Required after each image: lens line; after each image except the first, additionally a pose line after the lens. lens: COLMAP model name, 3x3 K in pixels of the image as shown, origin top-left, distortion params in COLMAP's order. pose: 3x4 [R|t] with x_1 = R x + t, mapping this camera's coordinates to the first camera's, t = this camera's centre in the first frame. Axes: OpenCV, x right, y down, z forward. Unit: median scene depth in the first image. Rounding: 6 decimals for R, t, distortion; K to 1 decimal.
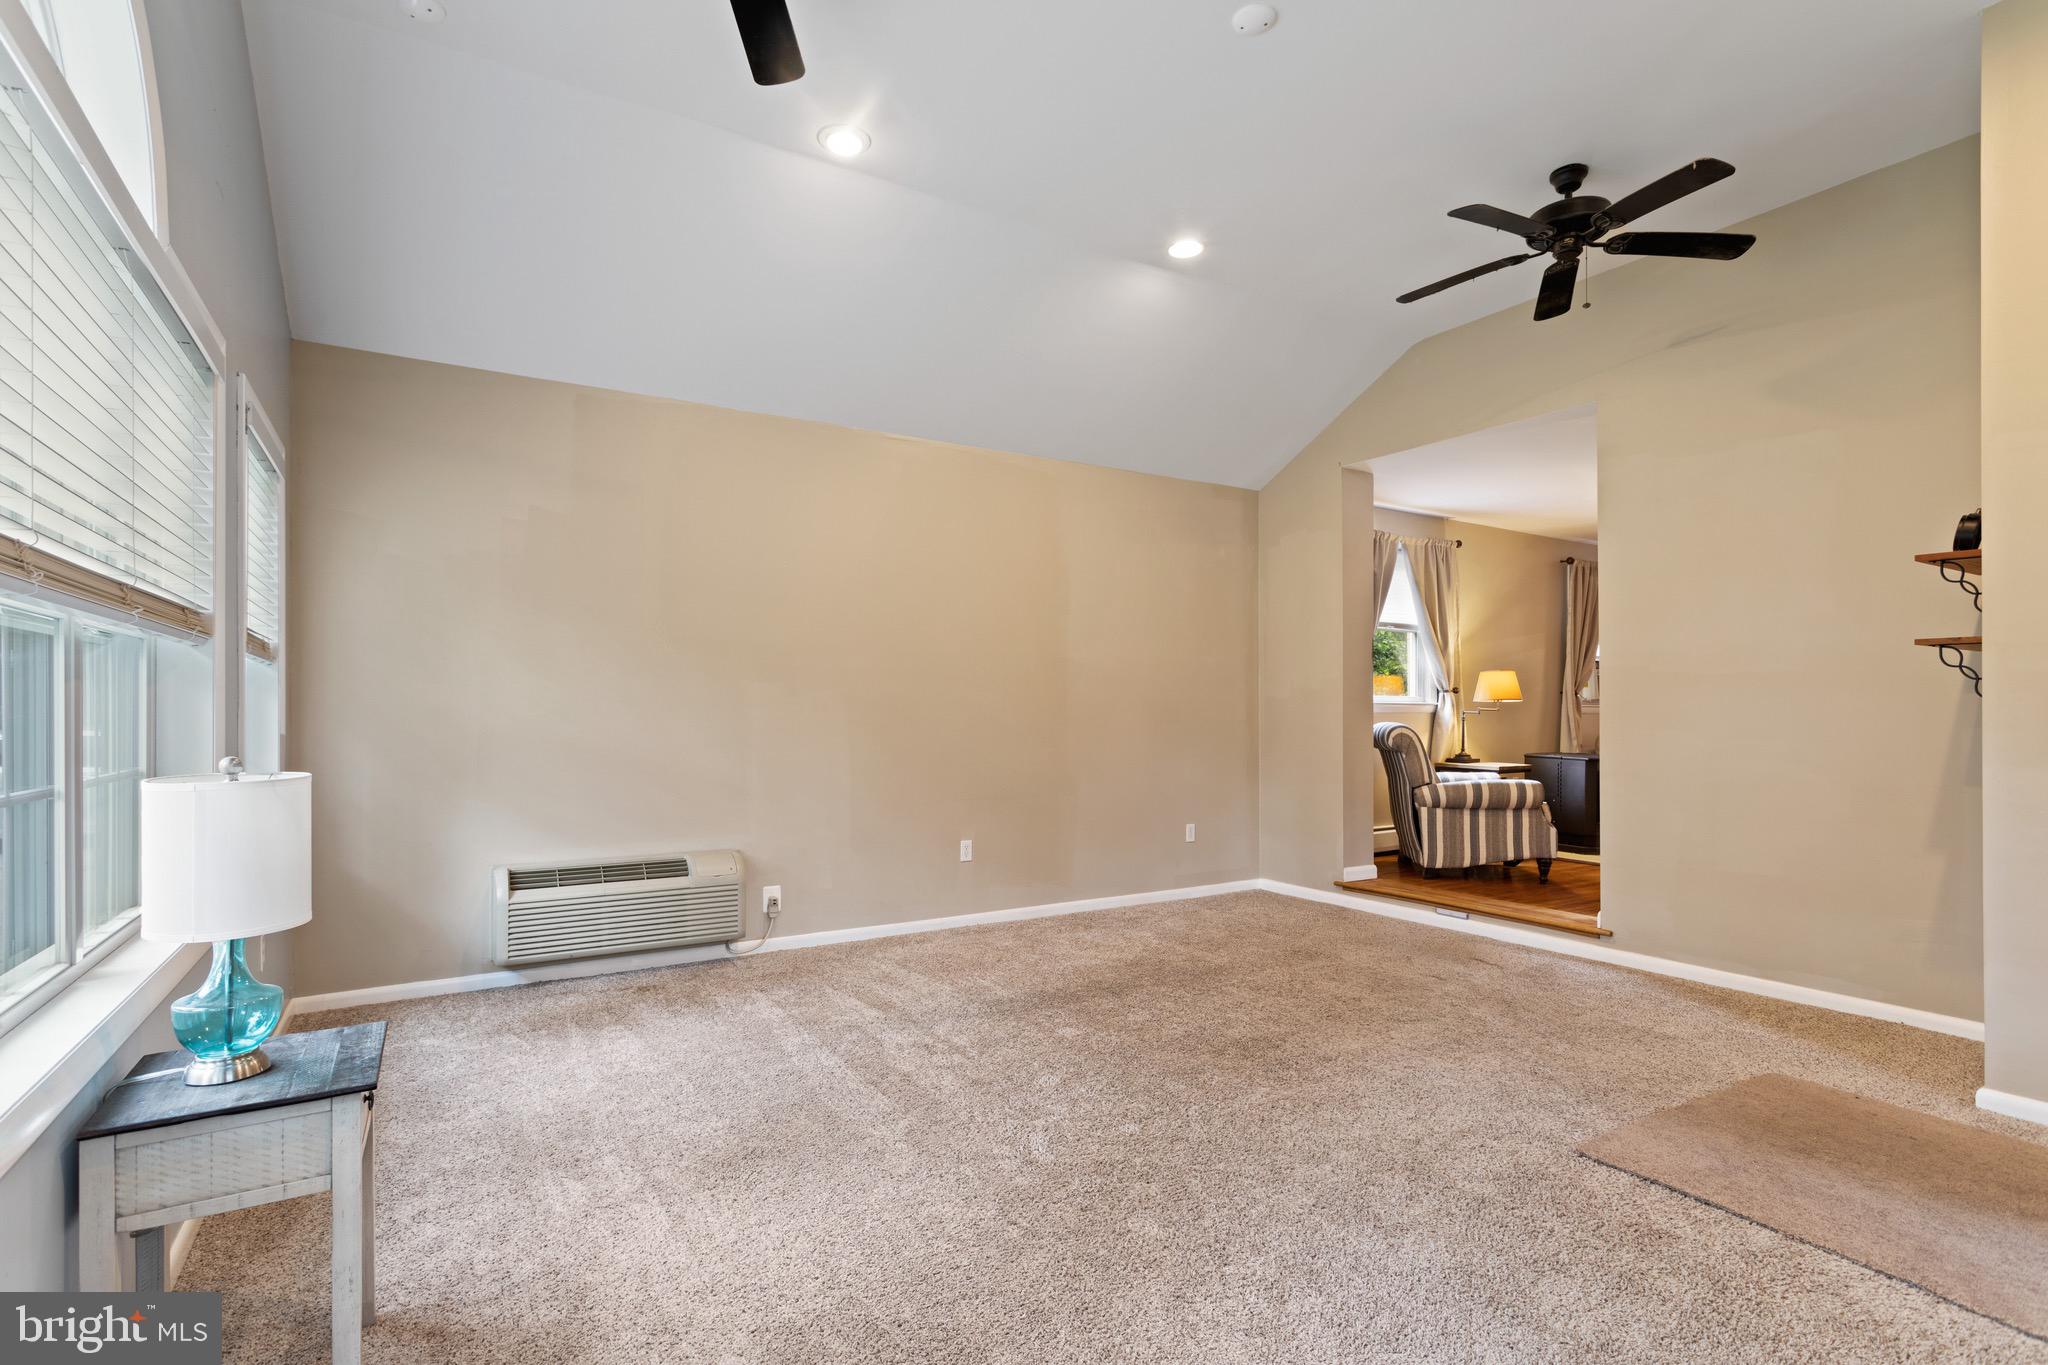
lens RADIAL K [[974.1, 0, 1013.6], [0, 974.1, 709.7], [0, 0, 1]] dist [-0.000261, 0.000248]
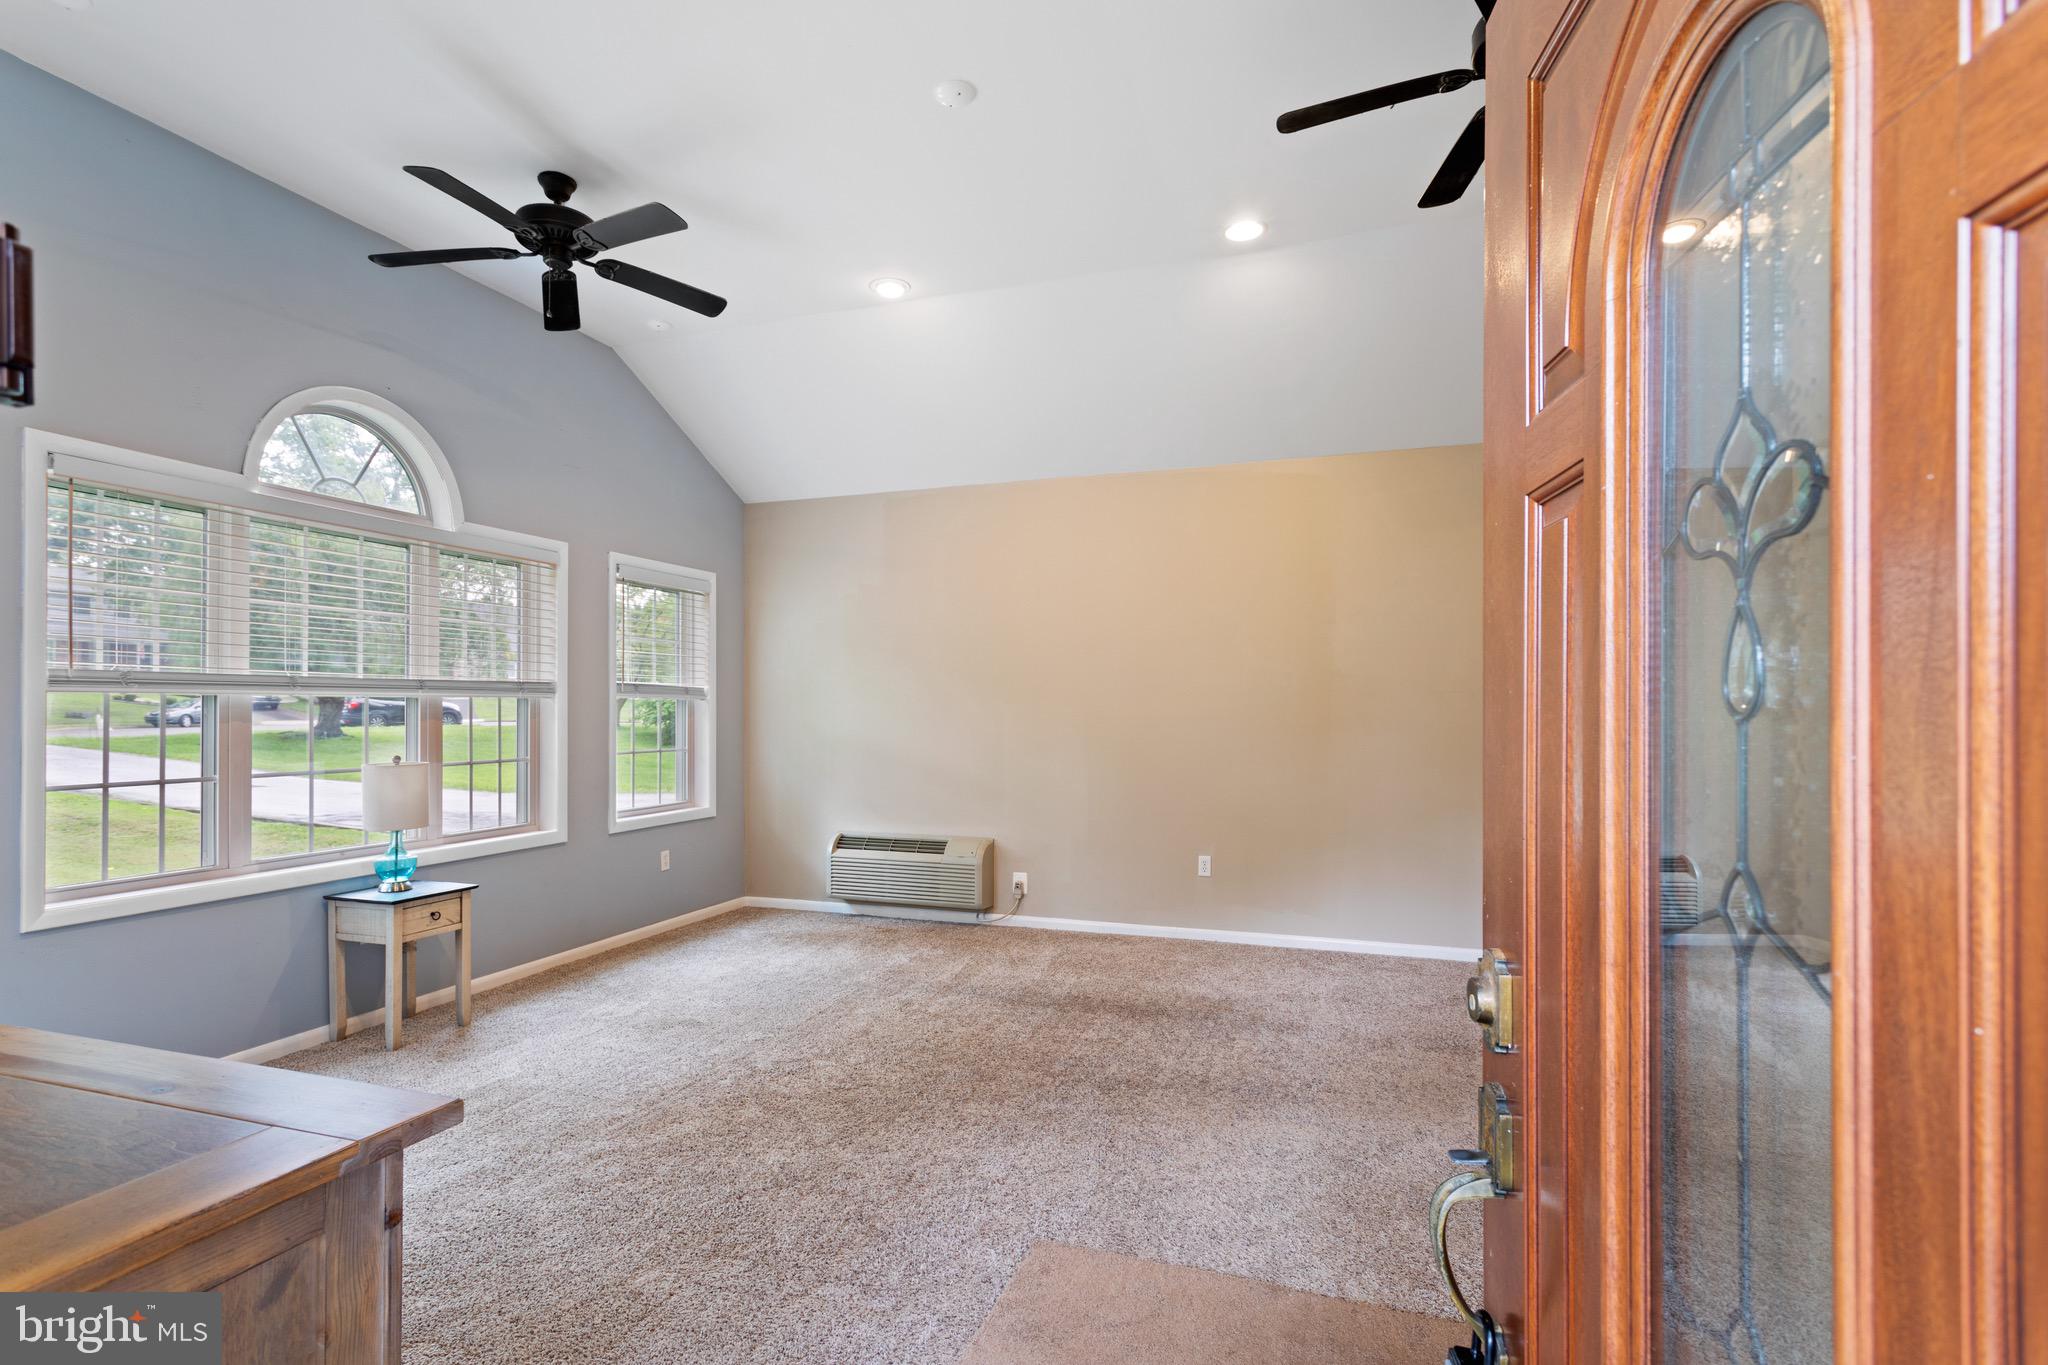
lens RADIAL K [[974.1, 0, 1013.6], [0, 974.1, 709.7], [0, 0, 1]] dist [-0.000261, 0.000248]
pose [[0.642611, -0.000238, -0.766193, 0.672772], [0.000145, 1.000000, -0.000189, -0.020220], [0.766193, 0.000010, 0.642611, 0.220019]]
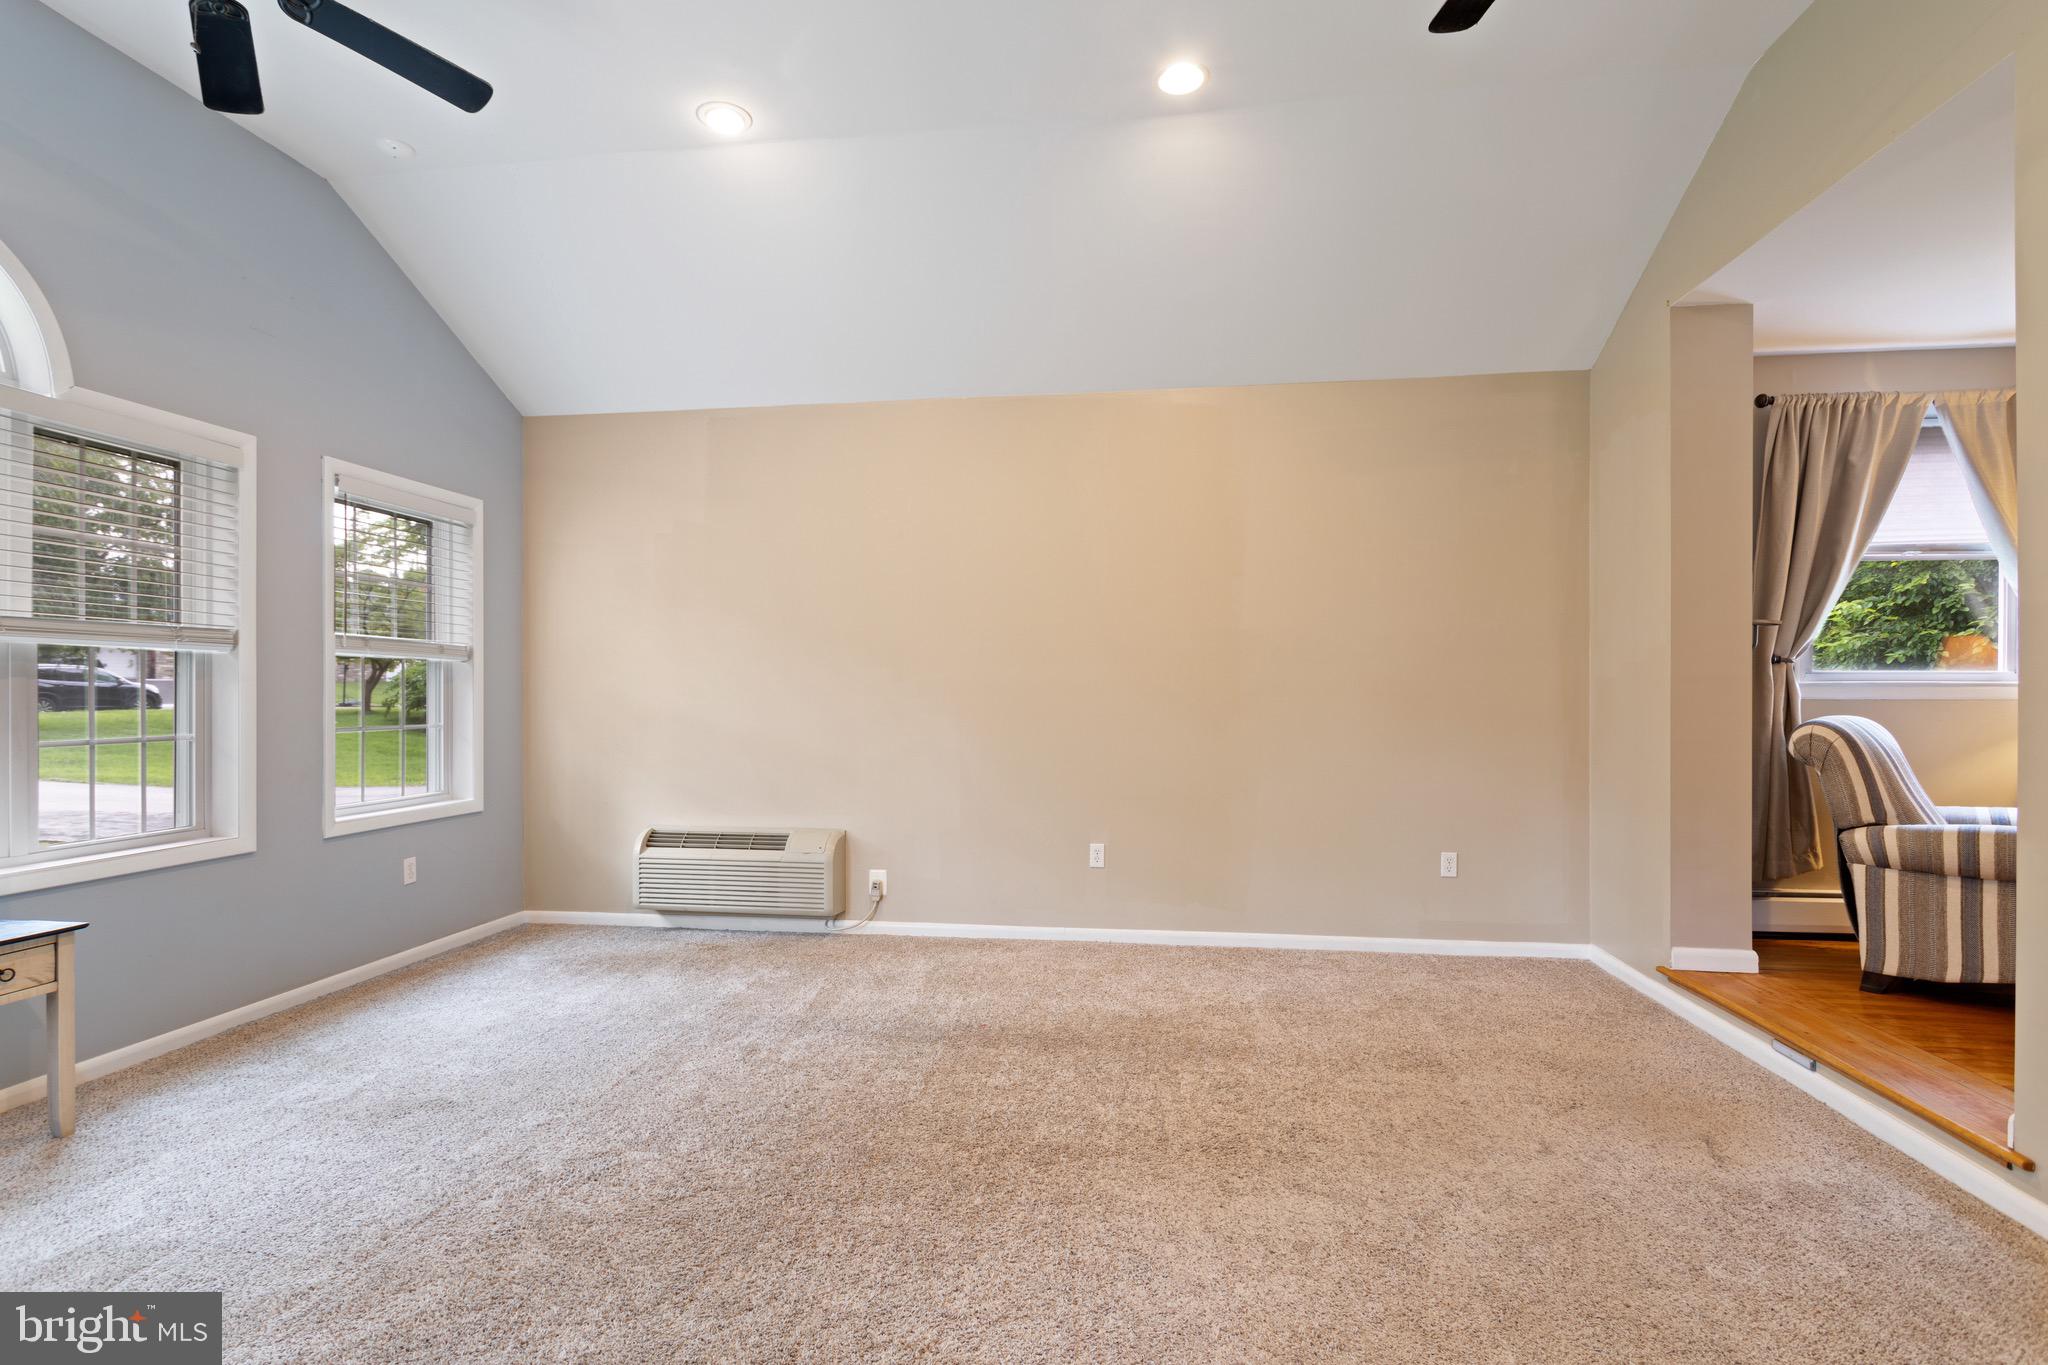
lens RADIAL K [[982.2, 0, 1017.8], [0, 982.2, 695.2], [0, 0, 1]] dist [0.004644, 0.000216]
pose [[0.779068, 0.000462, -0.626940, 0.504276], [0.000327, 0.999999, 0.001143, -0.000625], [0.626940, -0.001096, 0.779067, 0.299080]]
